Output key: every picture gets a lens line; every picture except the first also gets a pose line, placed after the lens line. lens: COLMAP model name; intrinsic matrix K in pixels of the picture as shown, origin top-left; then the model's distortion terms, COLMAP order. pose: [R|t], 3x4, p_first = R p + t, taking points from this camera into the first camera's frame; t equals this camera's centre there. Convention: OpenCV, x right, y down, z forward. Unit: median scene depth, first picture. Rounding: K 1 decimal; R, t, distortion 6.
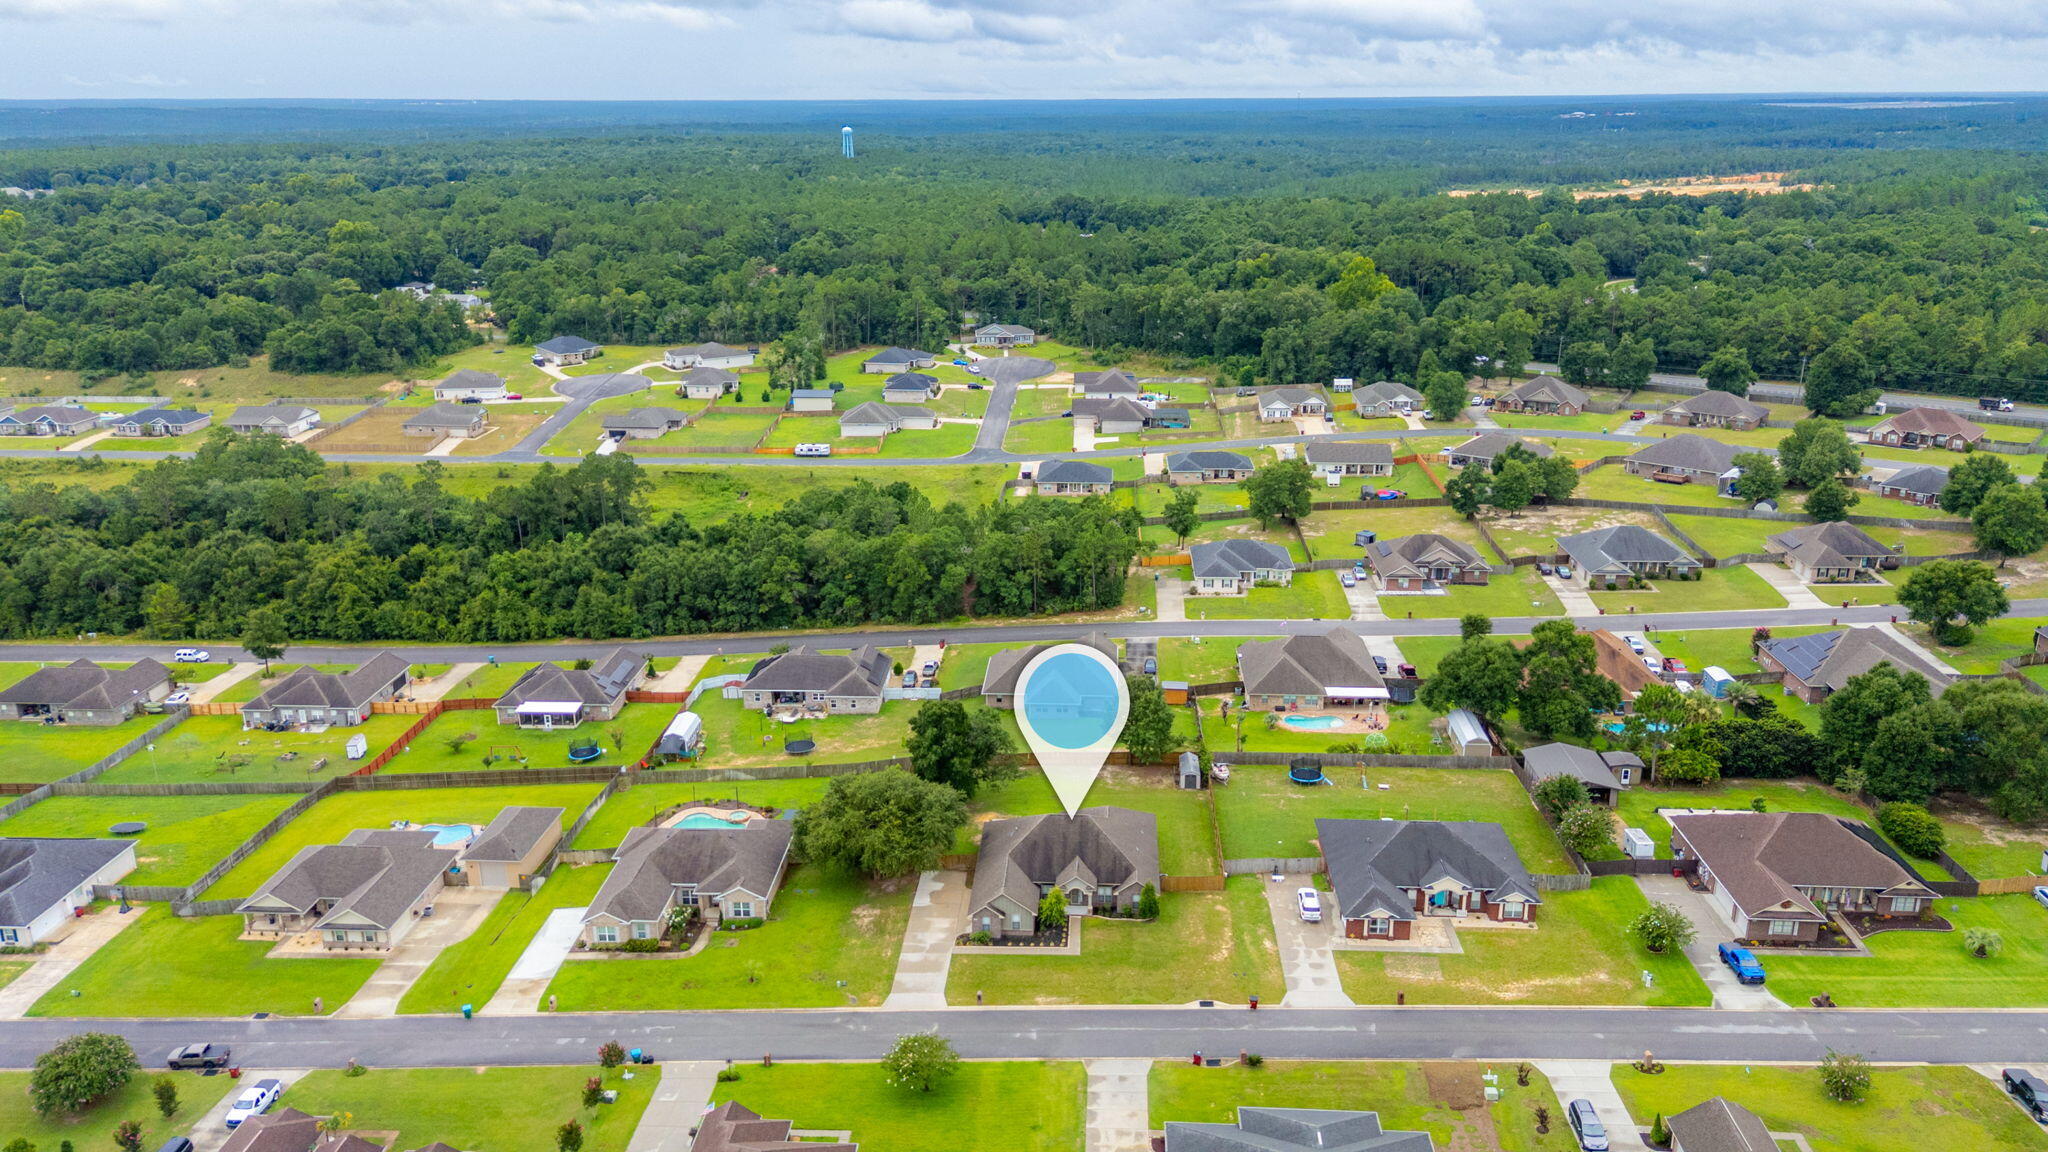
lens RADIAL K [[1487.4, 0, 1029.3], [0, 1487.4, 573.9], [0, 0, 1]] dist [0.095691, -0.112600]
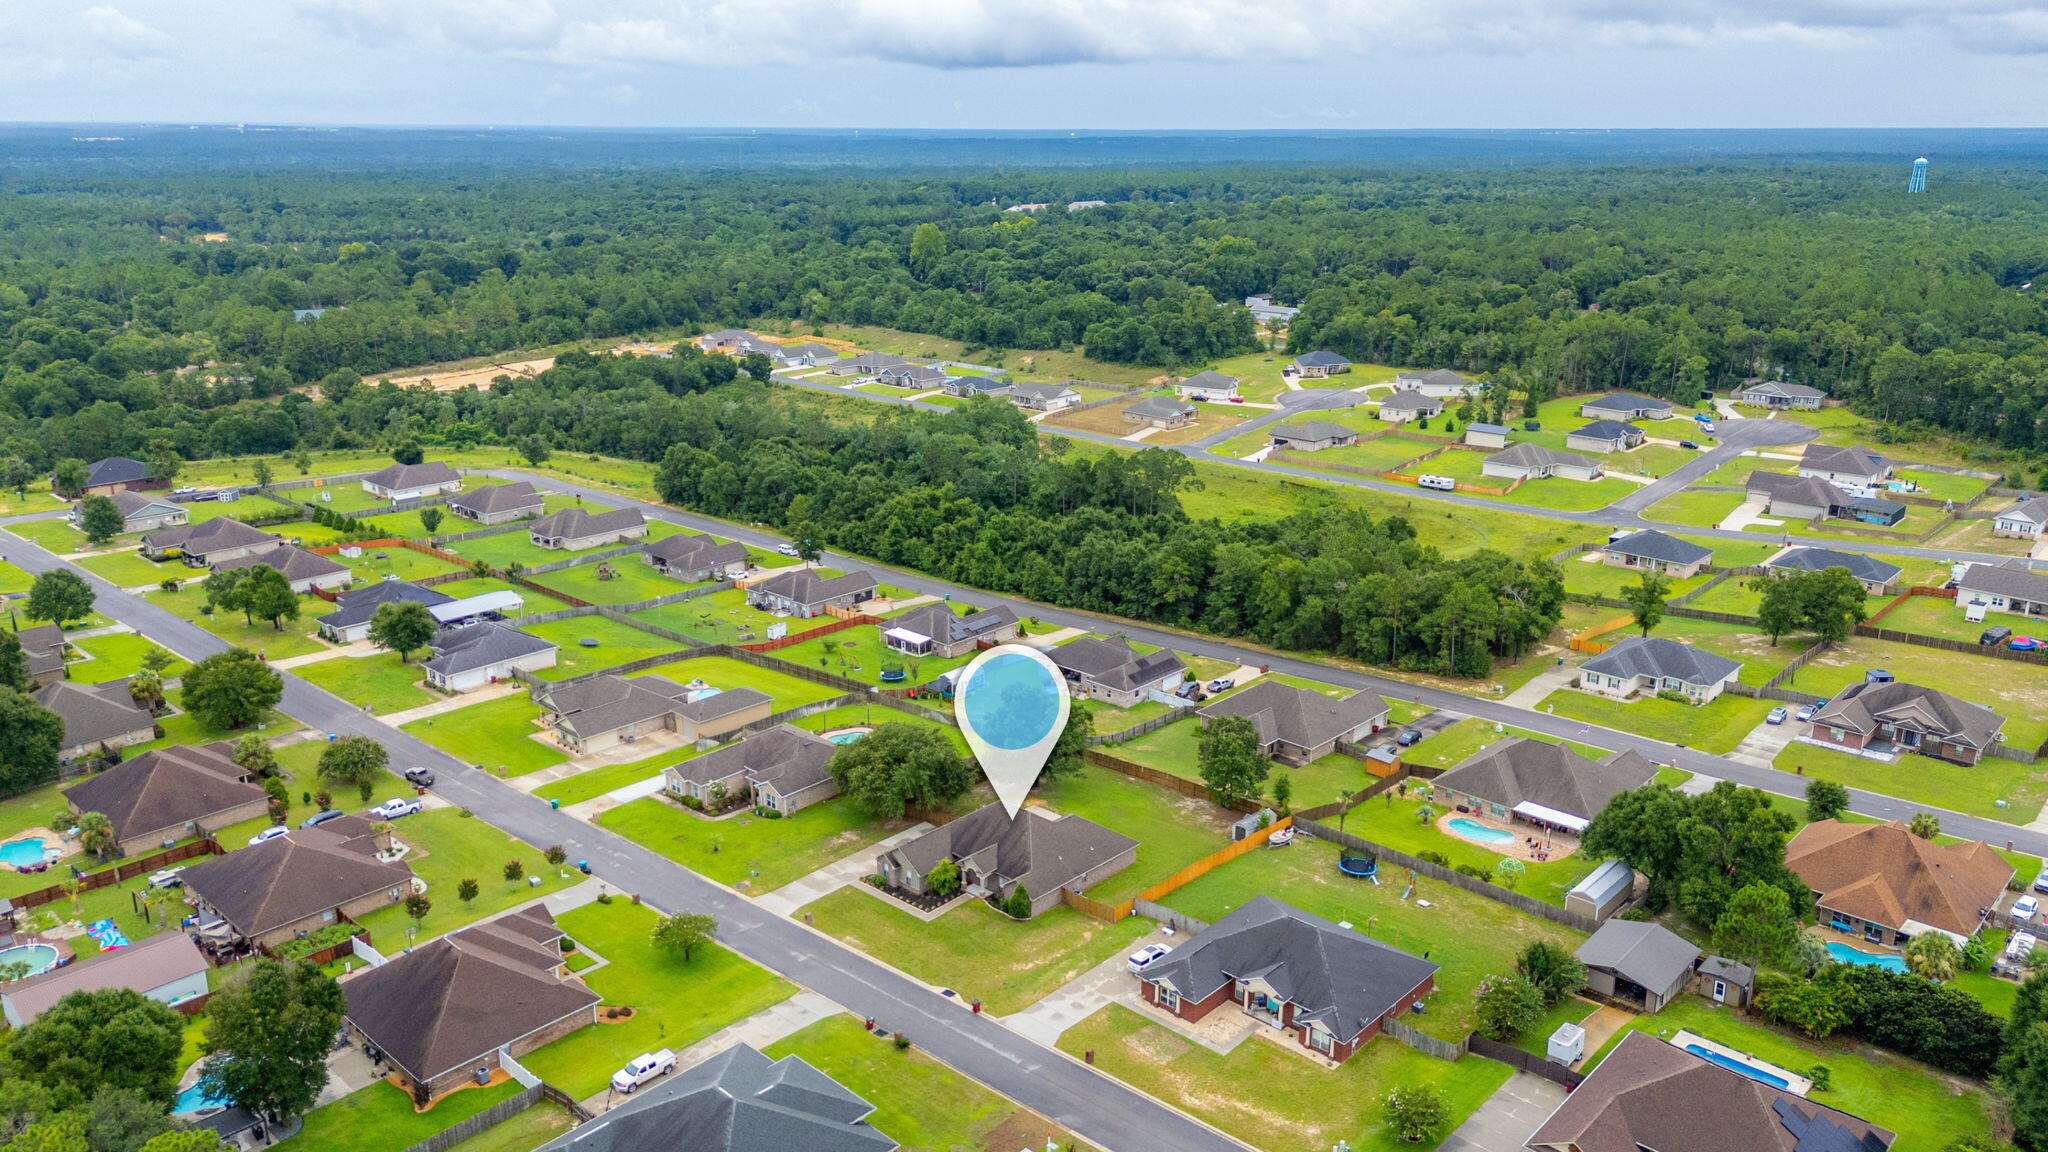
lens RADIAL K [[1487.4, 0, 1029.3], [0, 1487.4, 573.9], [0, 0, 1]] dist [0.095691, -0.112600]
pose [[0.769754, 0.188423, -0.609898, 0.396556], [-0.198920, 0.978672, 0.051295, -0.033376], [0.606556, 0.081837, 0.790818, 0.101325]]
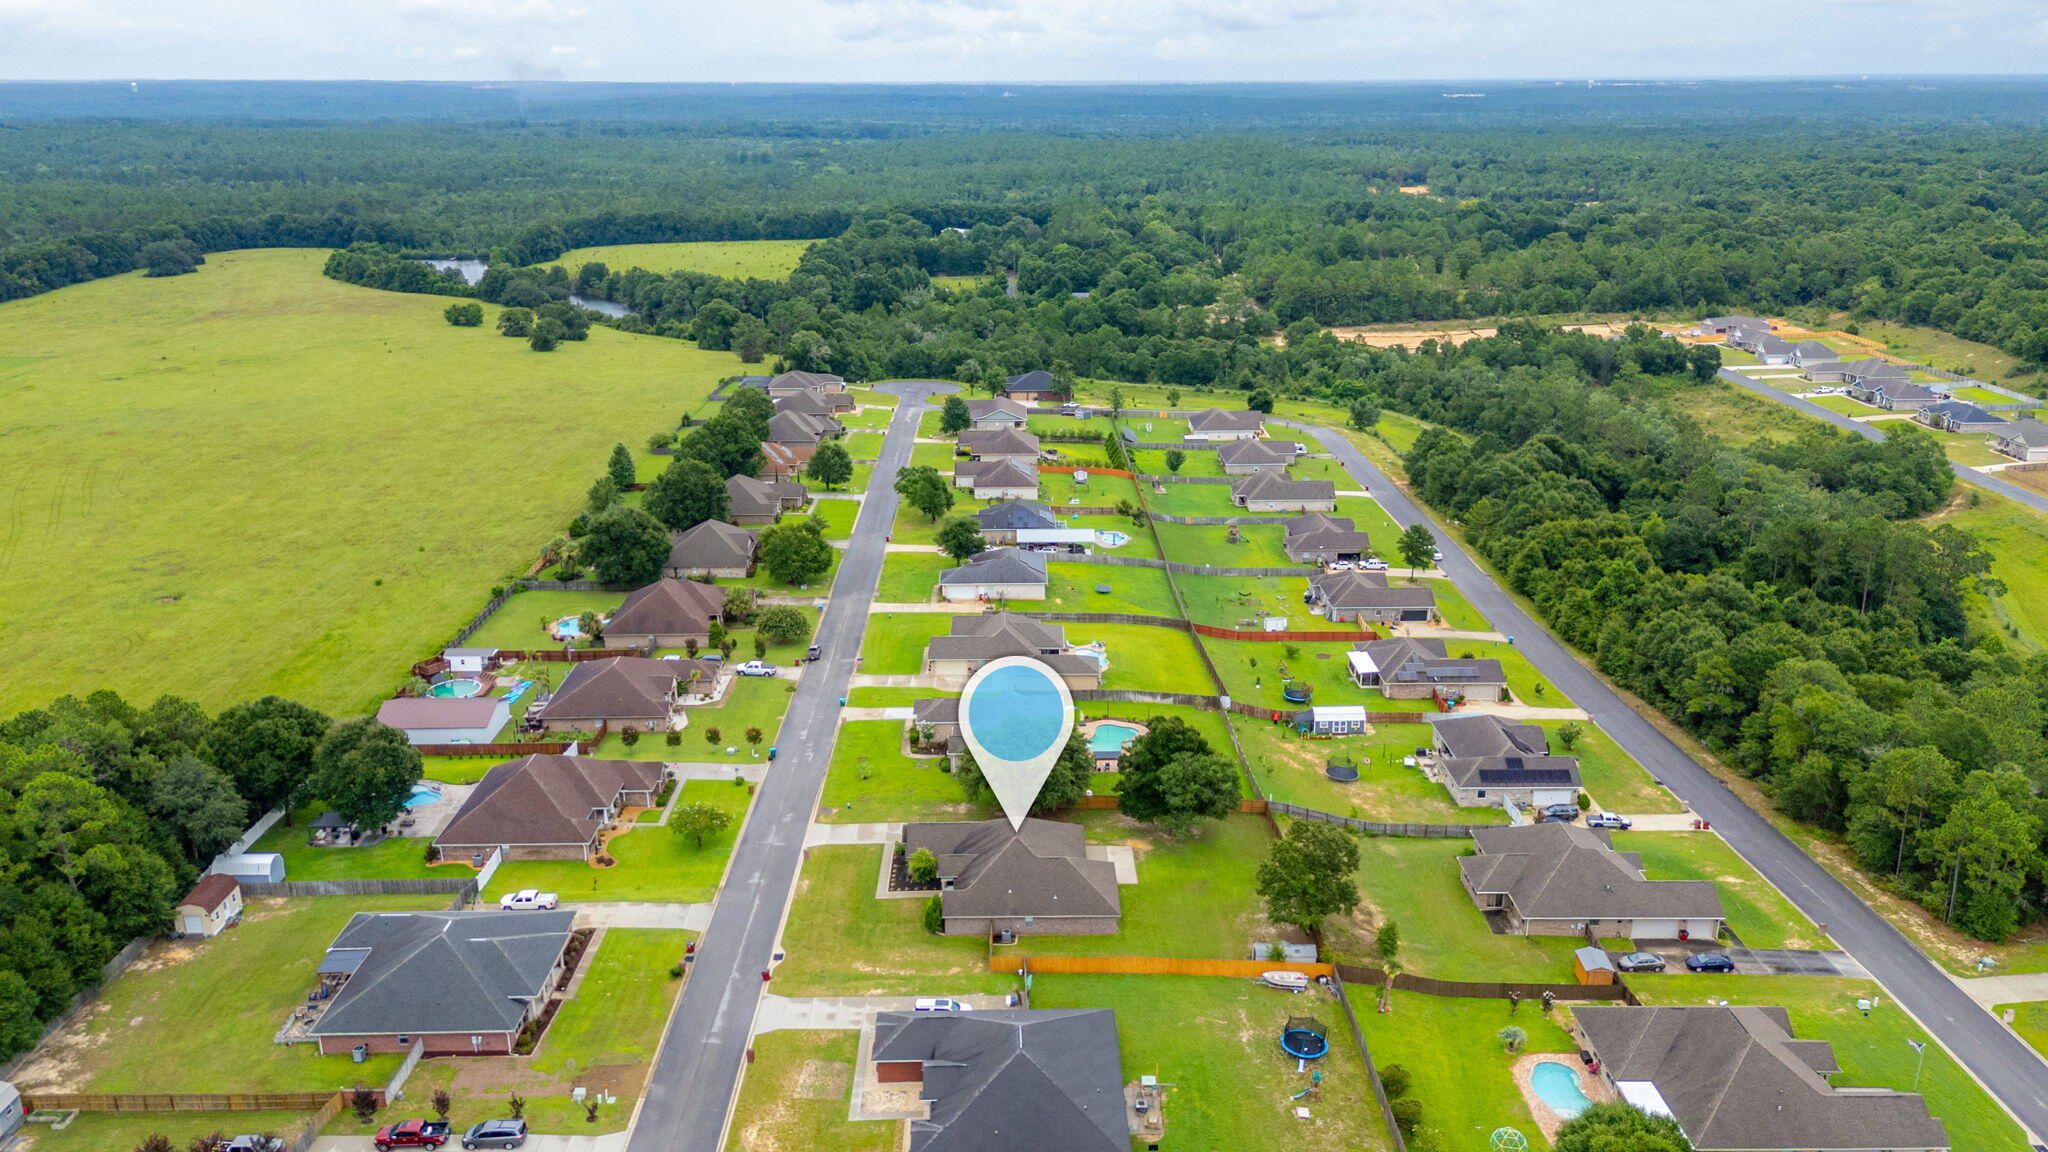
lens RADIAL K [[1528.9, 0, 1035.9], [0, 1528.9, 529.0], [0, 0, 1]] dist [0.077527, -0.078989]
pose [[0.066379, 0.283751, -0.956598, 0.588937], [-0.298832, 0.920359, 0.252266, -0.176079], [0.951994, 0.269116, 0.145887, 0.499867]]
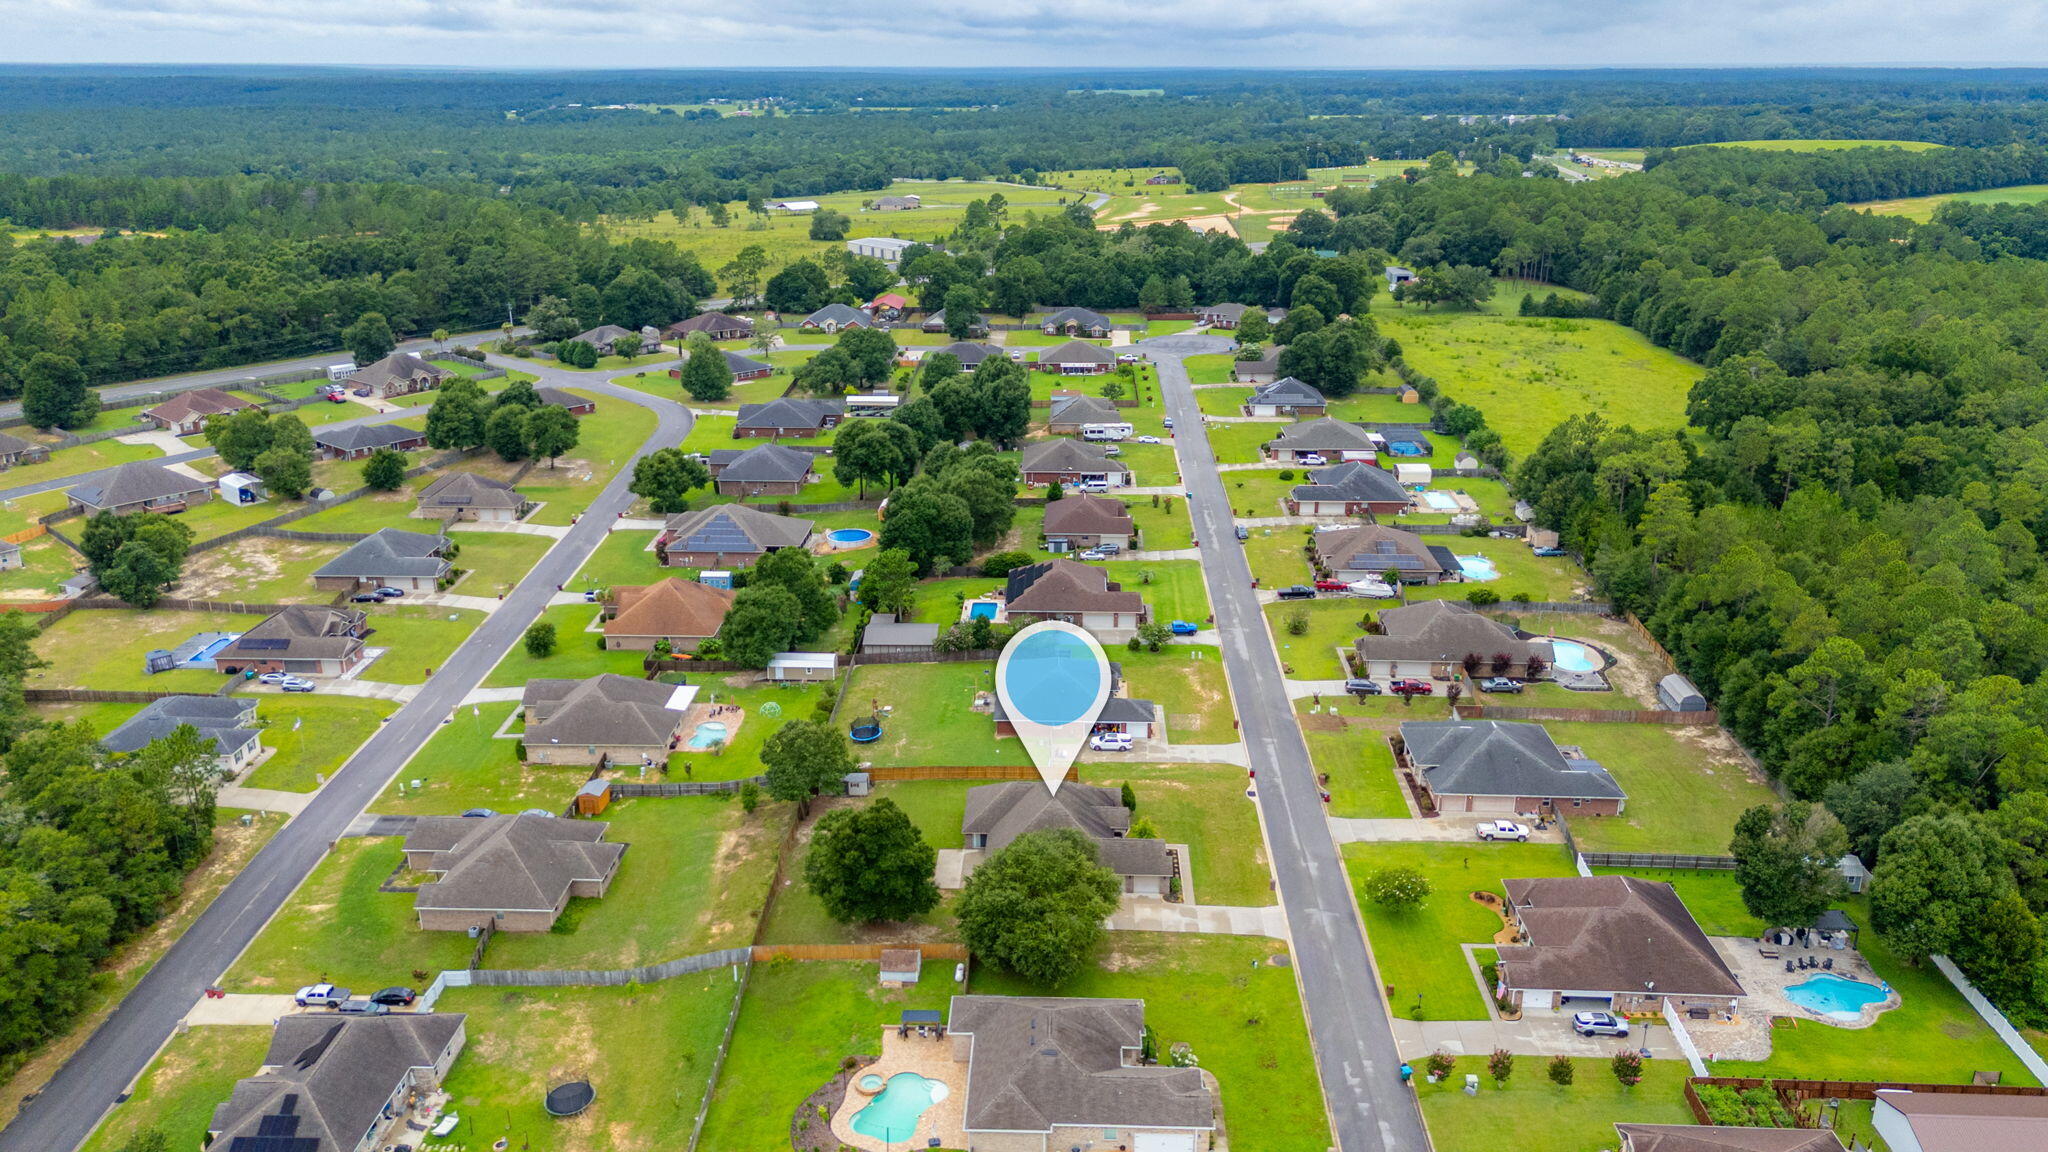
lens RADIAL K [[1487.4, 0, 1029.3], [0, 1487.4, 573.9], [0, 0, 1]] dist [0.095691, -0.112600]
pose [[-0.015253, -0.317900, 0.948001, -0.569339], [0.303040, 0.902049, 0.307367, -0.187948], [-0.952856, 0.291971, 0.082578, 0.547724]]
